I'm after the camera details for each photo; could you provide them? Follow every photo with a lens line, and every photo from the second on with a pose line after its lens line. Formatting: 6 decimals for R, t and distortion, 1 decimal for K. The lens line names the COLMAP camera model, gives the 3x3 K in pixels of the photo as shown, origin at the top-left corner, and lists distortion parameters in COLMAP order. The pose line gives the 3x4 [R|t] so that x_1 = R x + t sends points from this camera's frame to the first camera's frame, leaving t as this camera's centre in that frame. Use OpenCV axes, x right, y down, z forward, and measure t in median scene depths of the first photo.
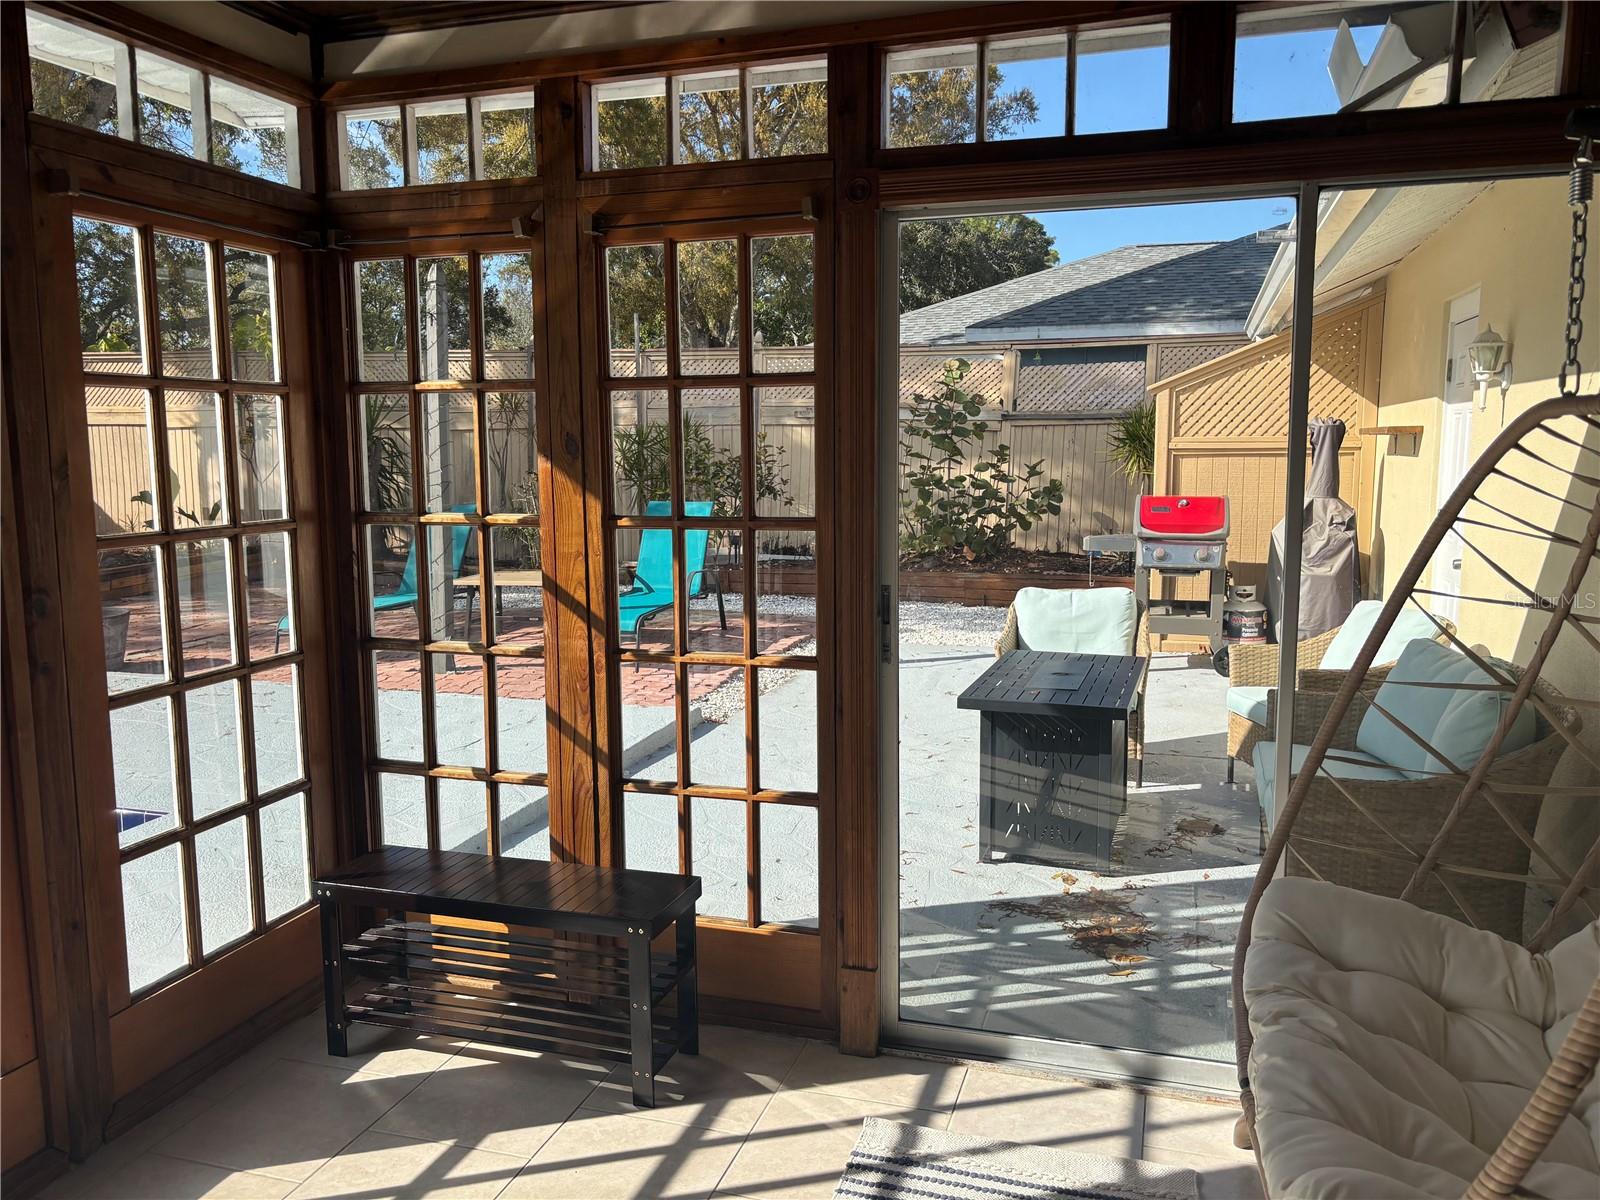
lens RADIAL K [[1203.1, 0, 792.7], [0, 1203.1, 597.2], [0, 0, 1]] dist [0.042789, -0.050560]
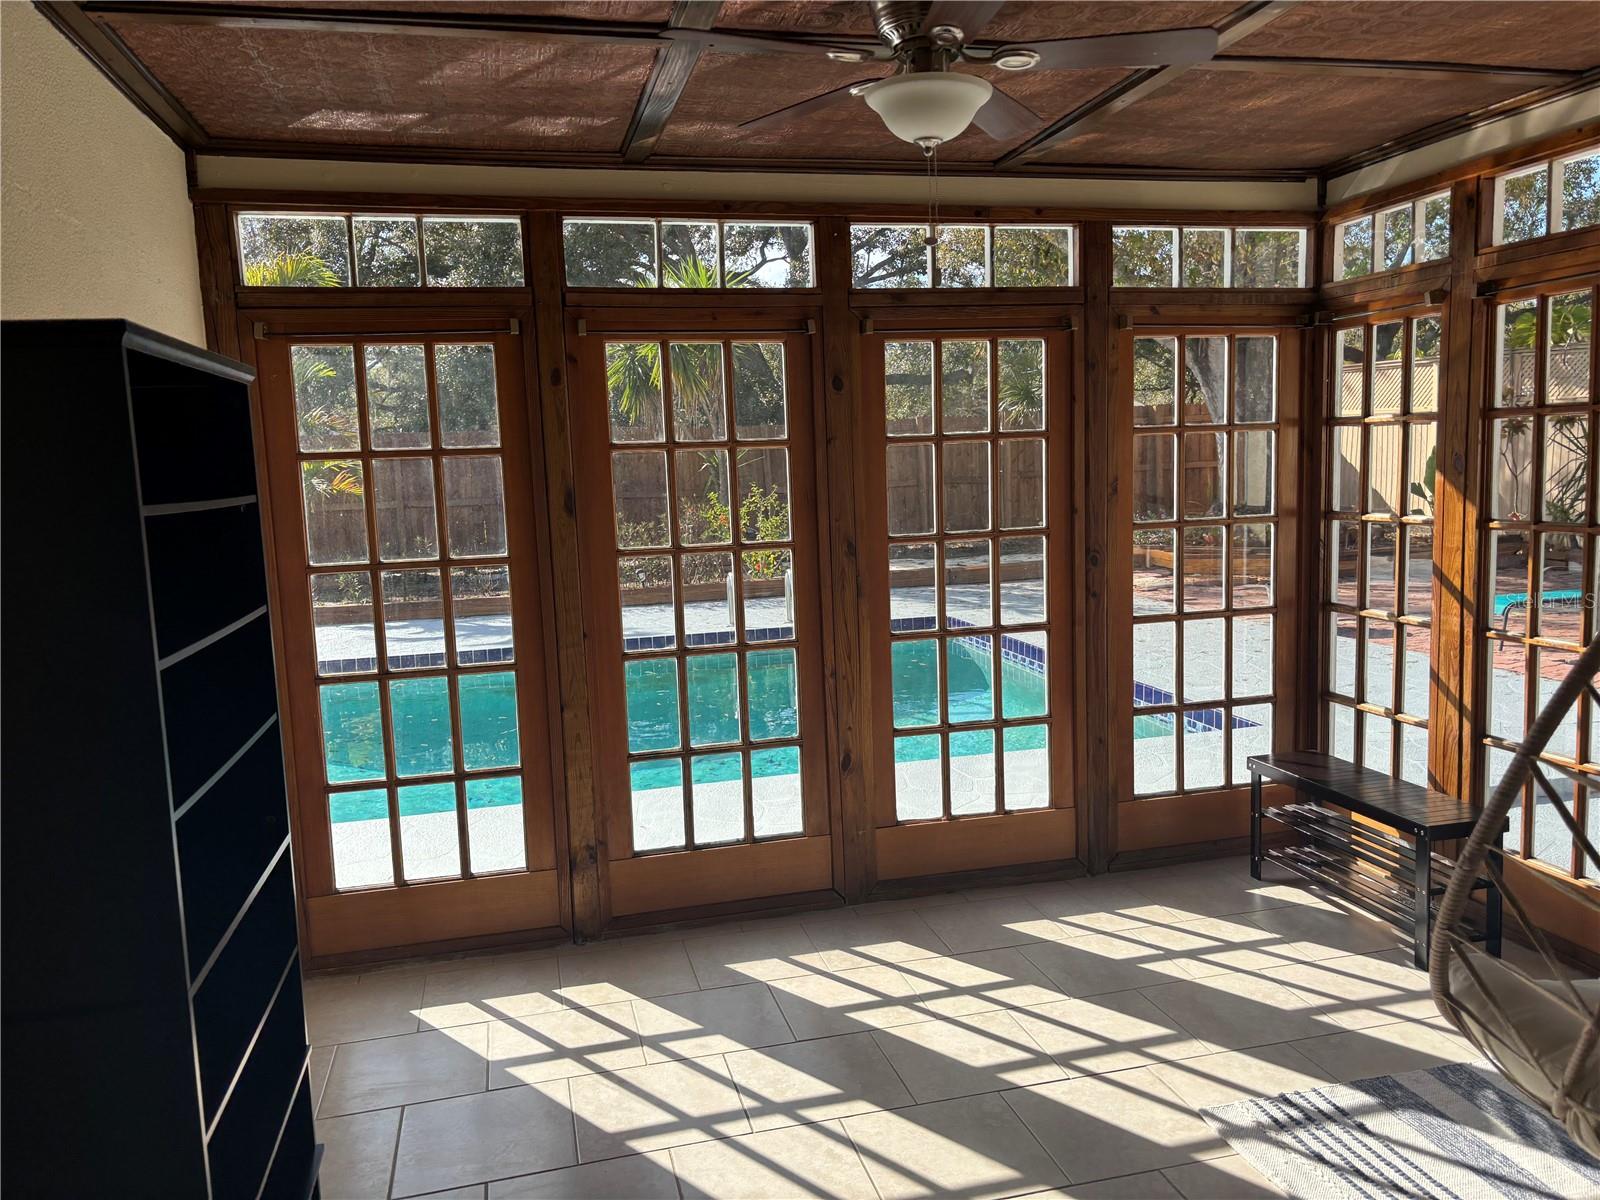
lens RADIAL K [[1203.1, 0, 797.0], [0, 1203.1, 594.5], [0, 0, 1]] dist [0.042789, -0.050560]
pose [[0.518586, 0.088173, -0.850467, 0.543926], [-0.078978, 0.995356, 0.055037, -0.003610], [0.851370, 0.038627, 0.523142, -0.254134]]
